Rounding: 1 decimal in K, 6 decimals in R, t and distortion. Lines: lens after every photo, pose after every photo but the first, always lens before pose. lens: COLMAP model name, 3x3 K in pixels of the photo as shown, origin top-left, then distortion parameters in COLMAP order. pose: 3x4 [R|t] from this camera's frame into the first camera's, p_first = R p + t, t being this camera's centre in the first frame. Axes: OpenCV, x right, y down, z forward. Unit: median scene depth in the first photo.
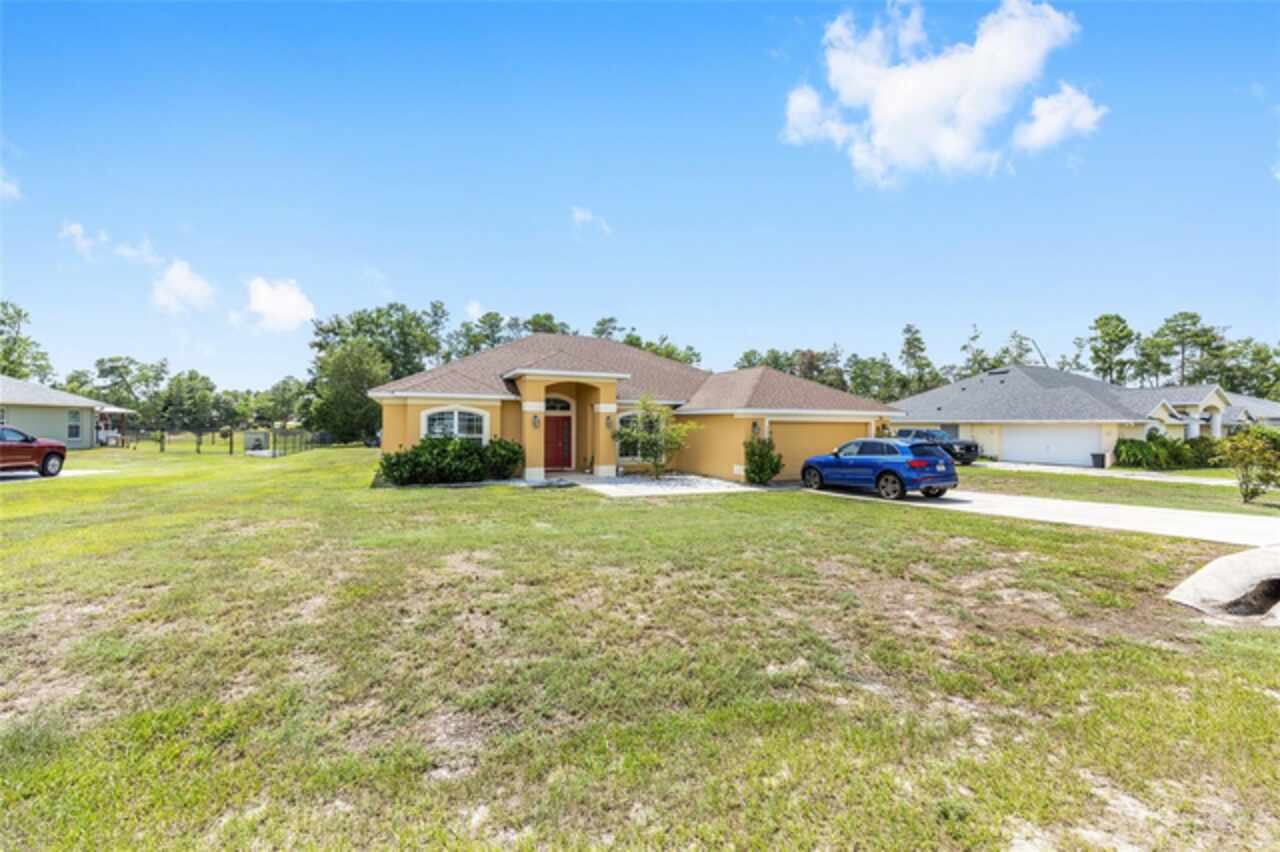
lens RADIAL K [[512.2, 0, 647.4], [0, 512.2, 423.4], [0, 0, 1]] dist [-0.000185, 0.001109]
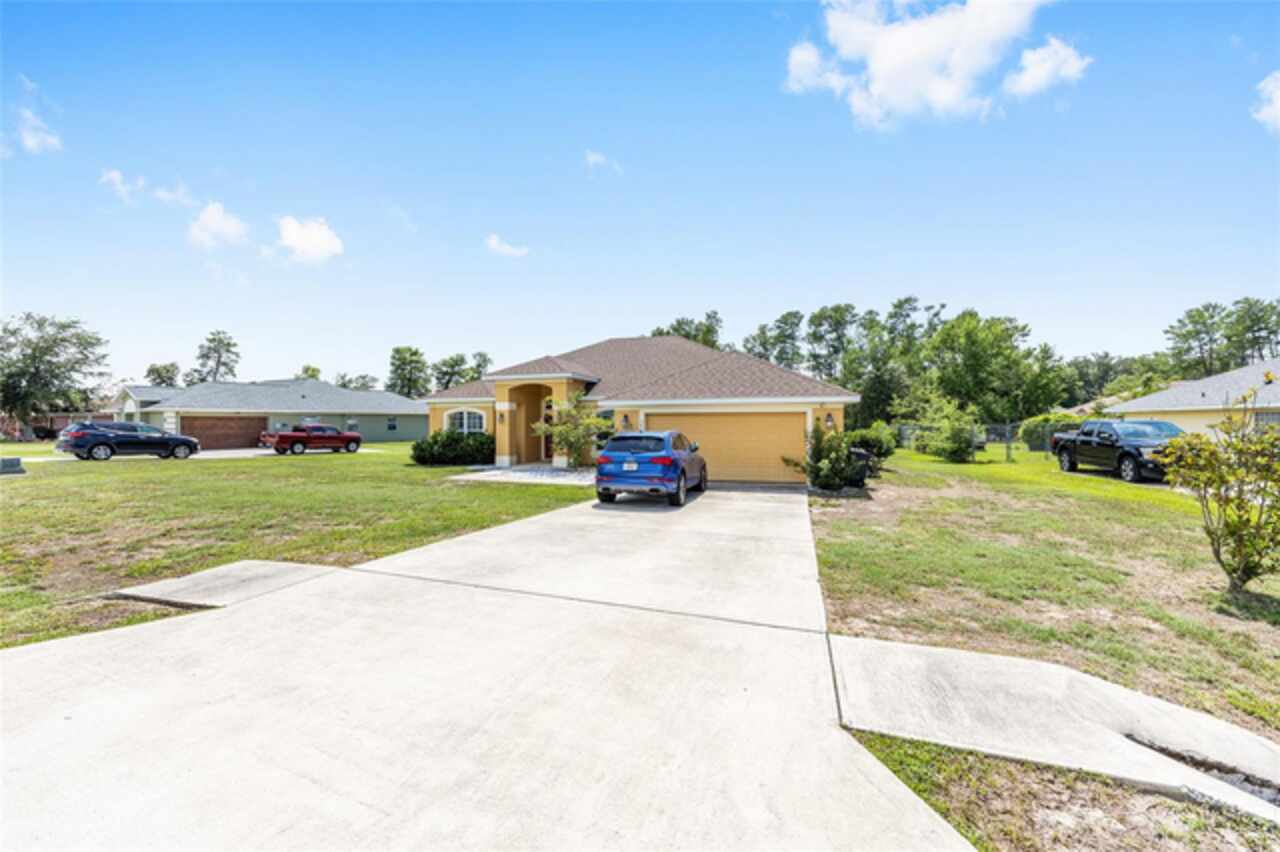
lens RADIAL K [[512.2, 0, 645.0], [0, 512.2, 439.2], [0, 0, 1]] dist [-0.000185, 0.001109]
pose [[0.752684, 0.008901, -0.658321, 0.539403], [0.011910, 0.999561, 0.027132, 0.010789], [0.658274, -0.028263, 0.752248, 0.194604]]
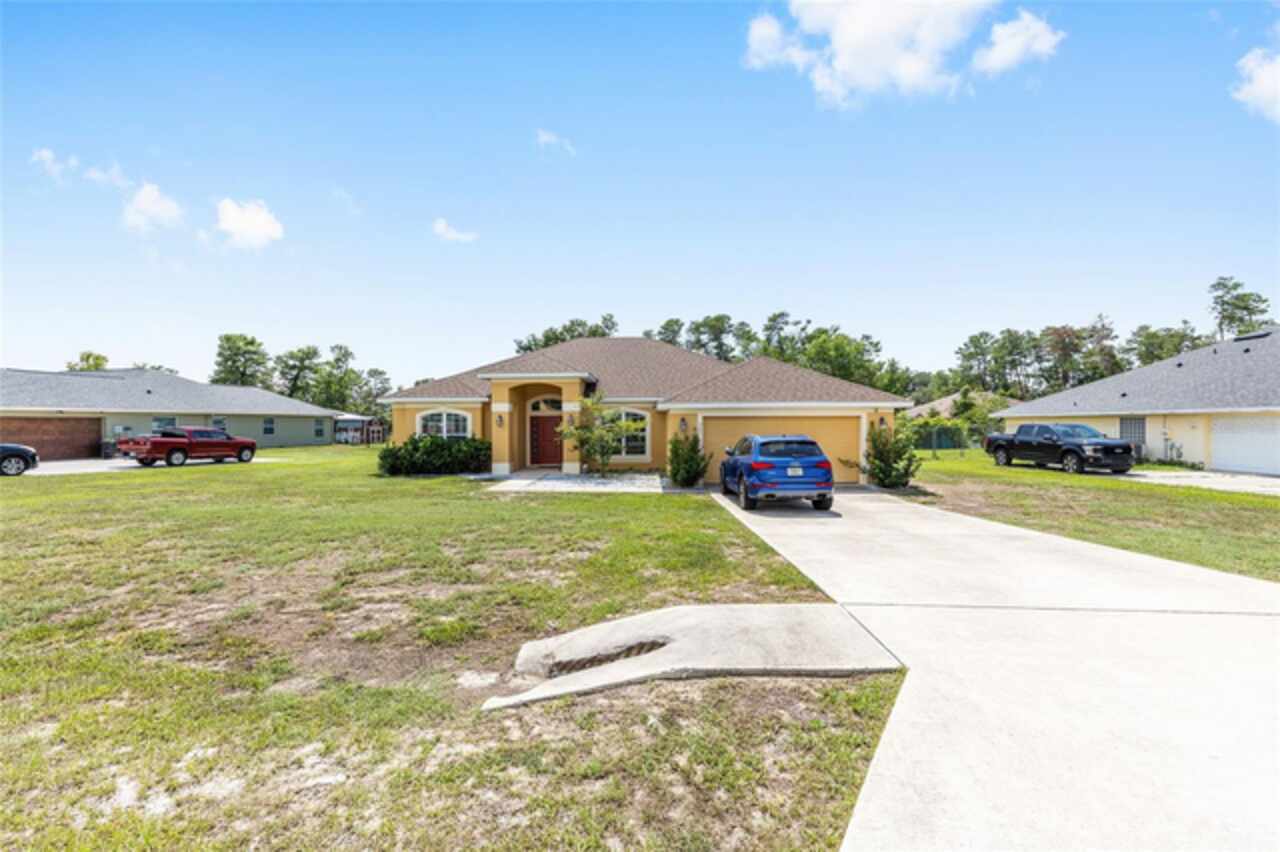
lens RADIAL K [[512.2, 0, 647.8], [0, 512.2, 424.1], [0, 0, 1]] dist [-0.000185, 0.001109]
pose [[0.905878, -0.012636, -0.423349, 0.338196], [0.012636, 0.999916, -0.002808, 0.006554], [0.423349, -0.002806, 0.905962, 0.091797]]
